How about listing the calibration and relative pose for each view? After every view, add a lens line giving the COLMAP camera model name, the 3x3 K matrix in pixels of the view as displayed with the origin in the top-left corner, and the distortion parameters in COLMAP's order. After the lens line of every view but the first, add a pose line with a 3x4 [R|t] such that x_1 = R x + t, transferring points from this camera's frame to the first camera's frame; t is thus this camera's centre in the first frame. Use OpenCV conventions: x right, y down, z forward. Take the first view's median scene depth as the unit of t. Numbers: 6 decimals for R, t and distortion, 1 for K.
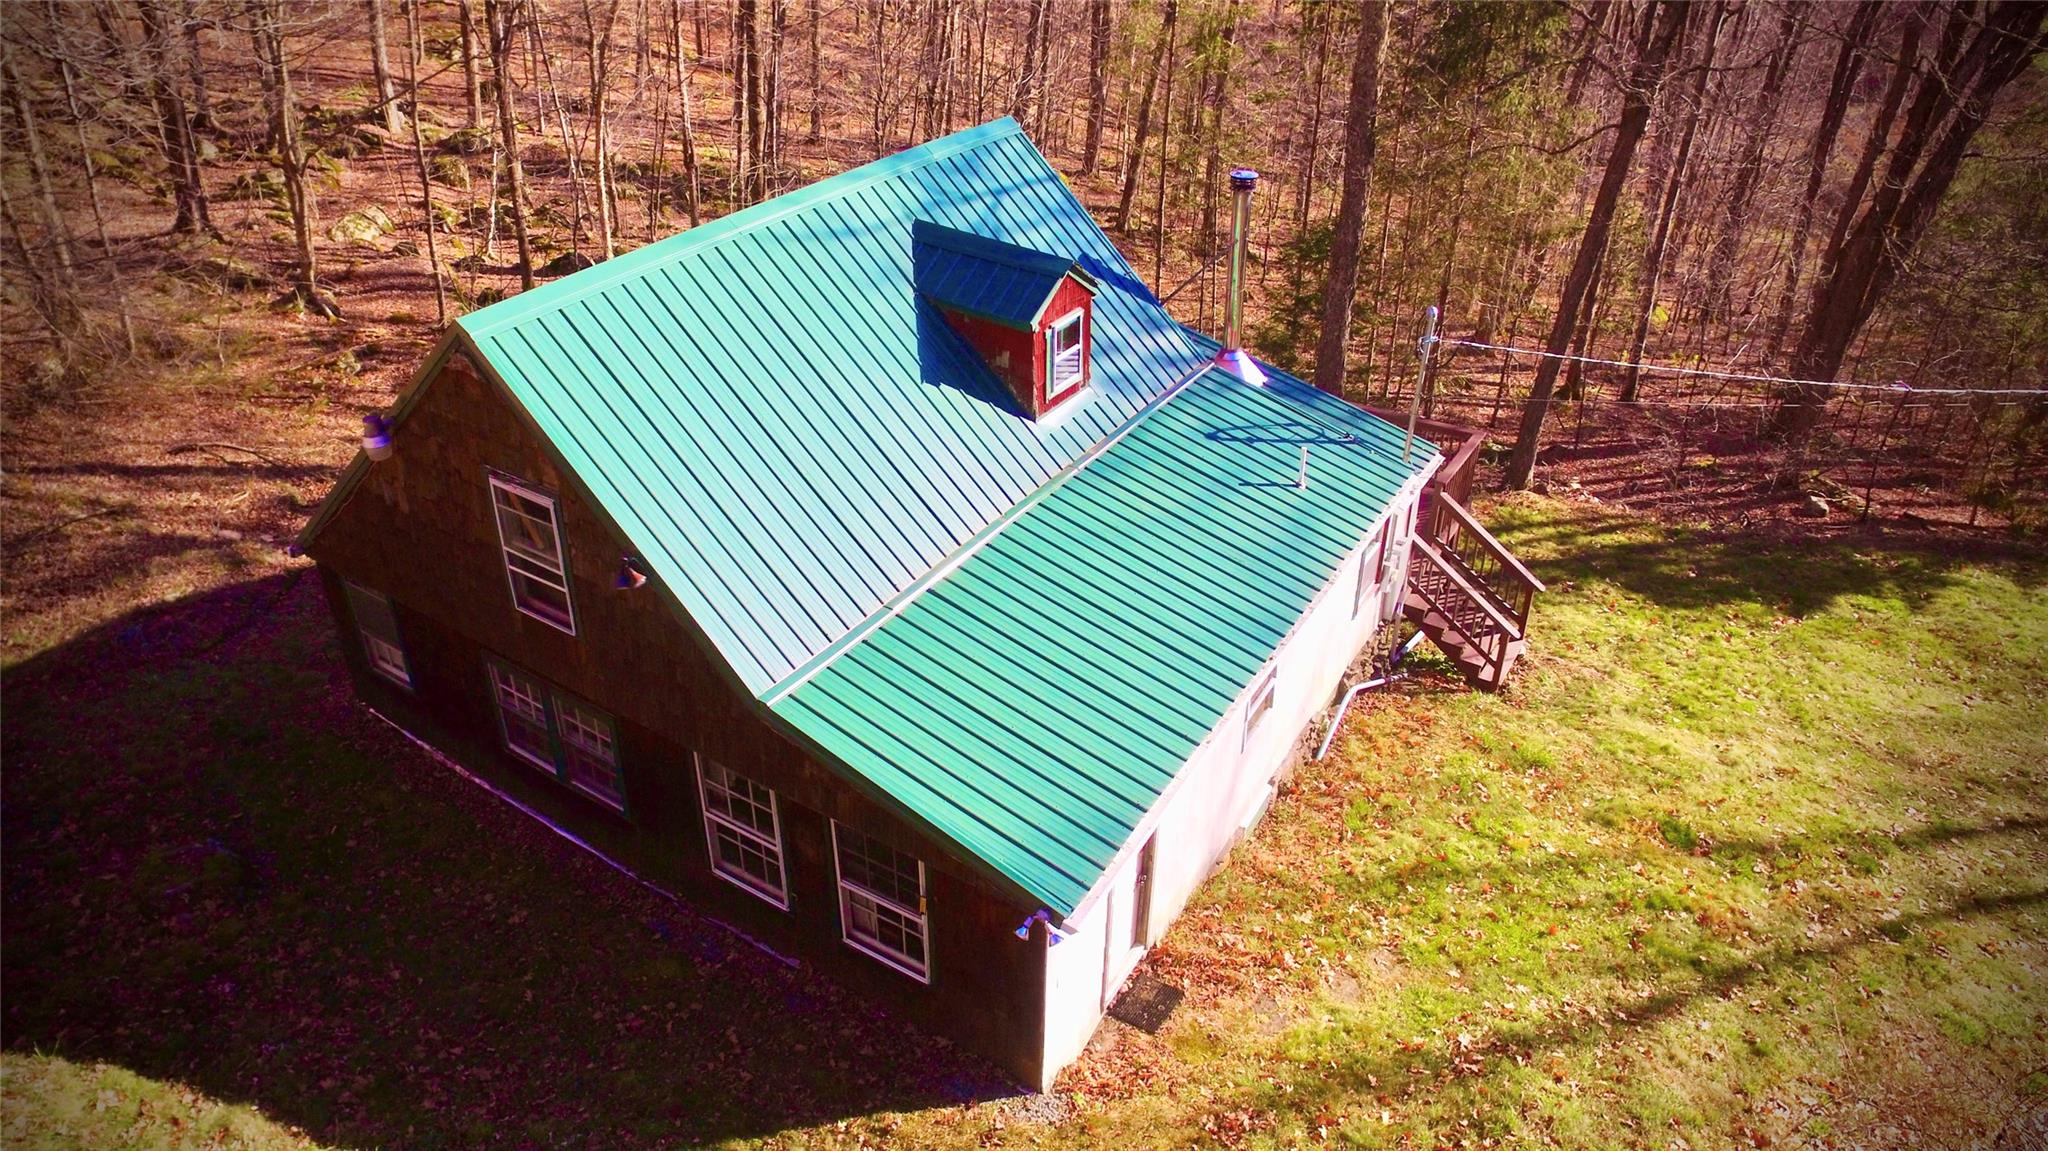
lens RADIAL K [[1318.0, 0, 1024.0], [0, 1318.0, 575.5], [0, 0, 1]] dist [-0.135774, 0.000254]
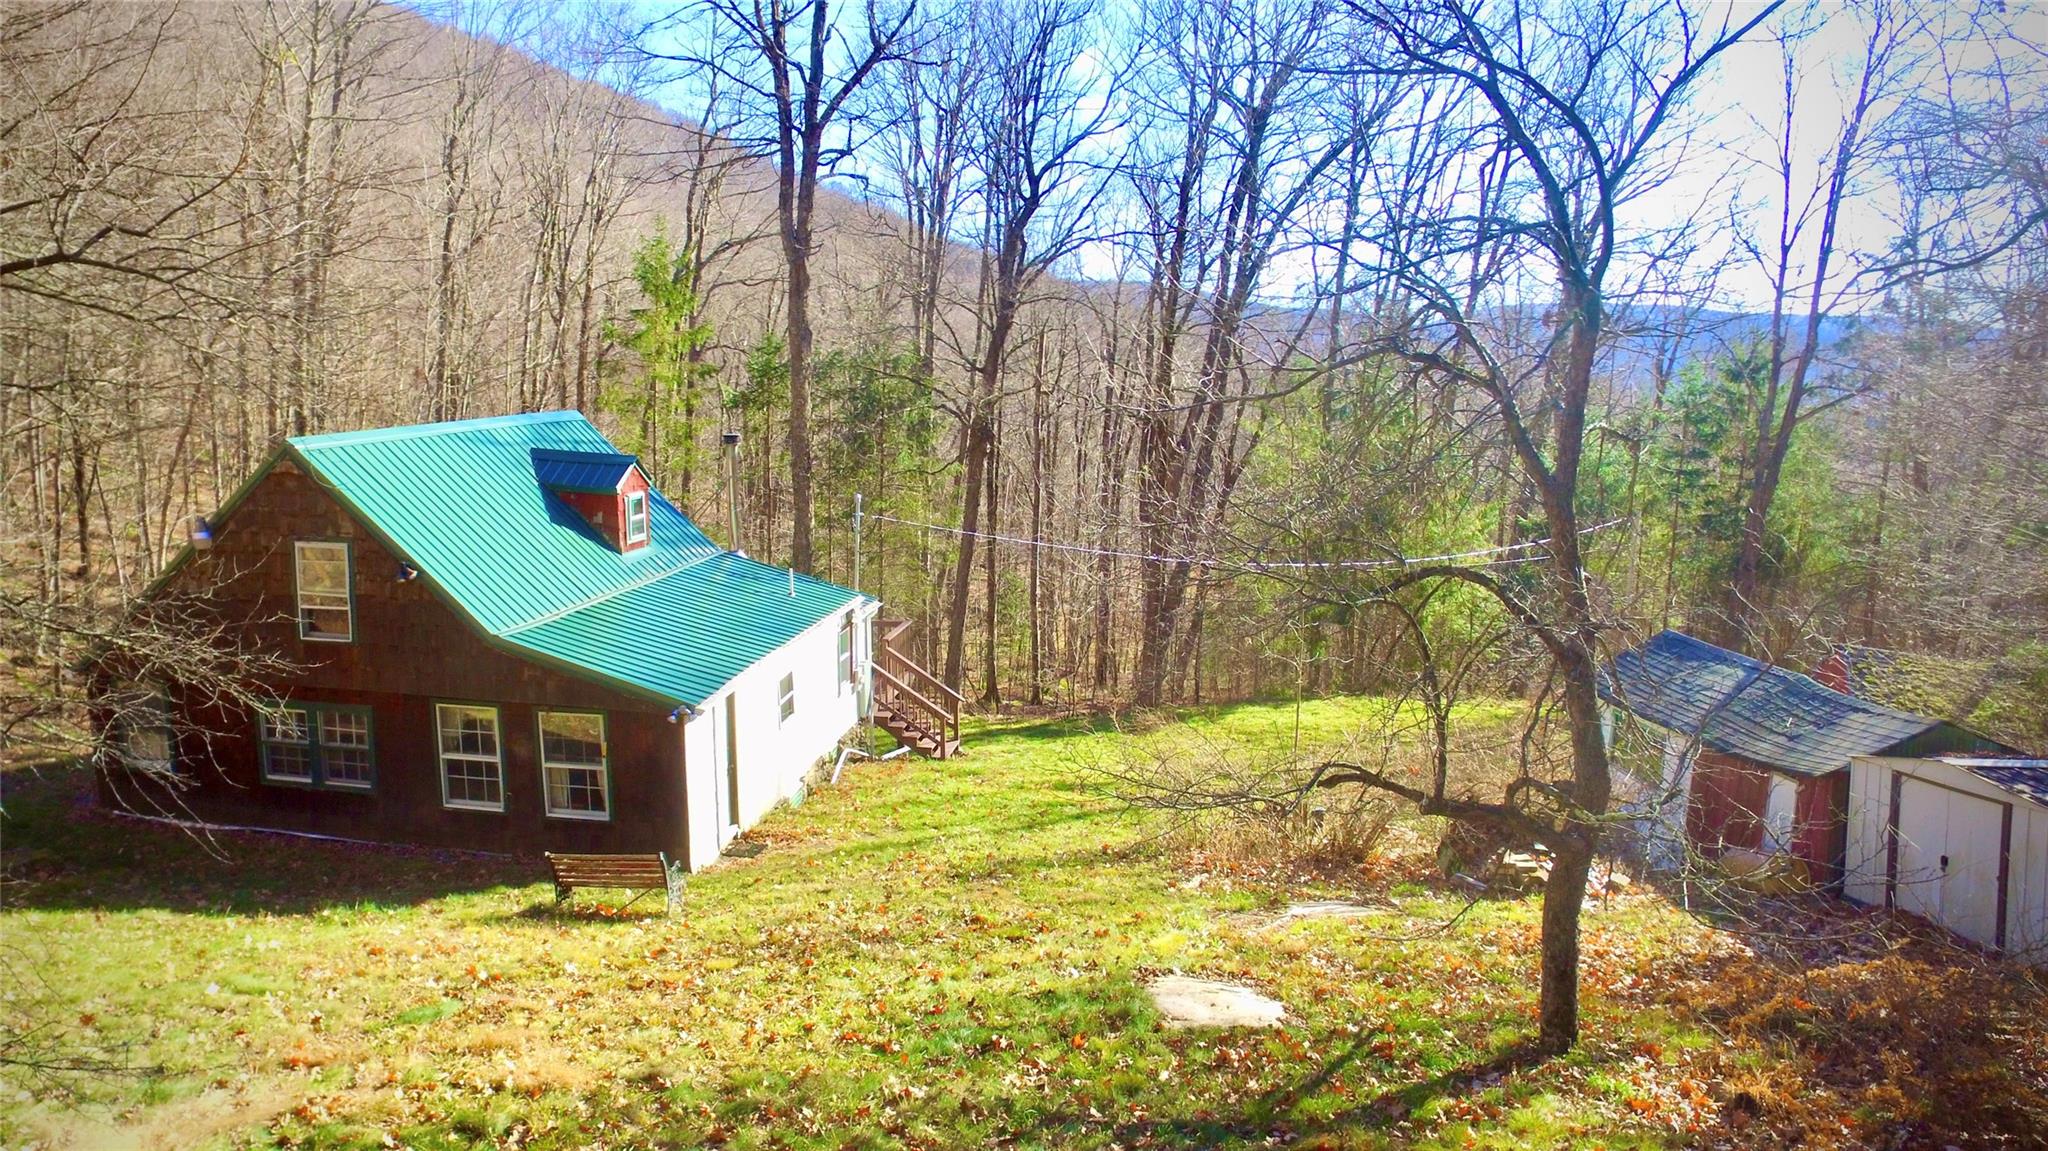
lens RADIAL K [[1318.0, 0, 1024.0], [0, 1318.0, 575.5], [0, 0, 1]] dist [-0.135774, 0.000254]
pose [[0.914642, -0.054340, 0.400595, -0.201005], [0.203354, 0.918273, -0.339738, 0.607986], [-0.349394, 0.392201, 0.850942, -0.553933]]
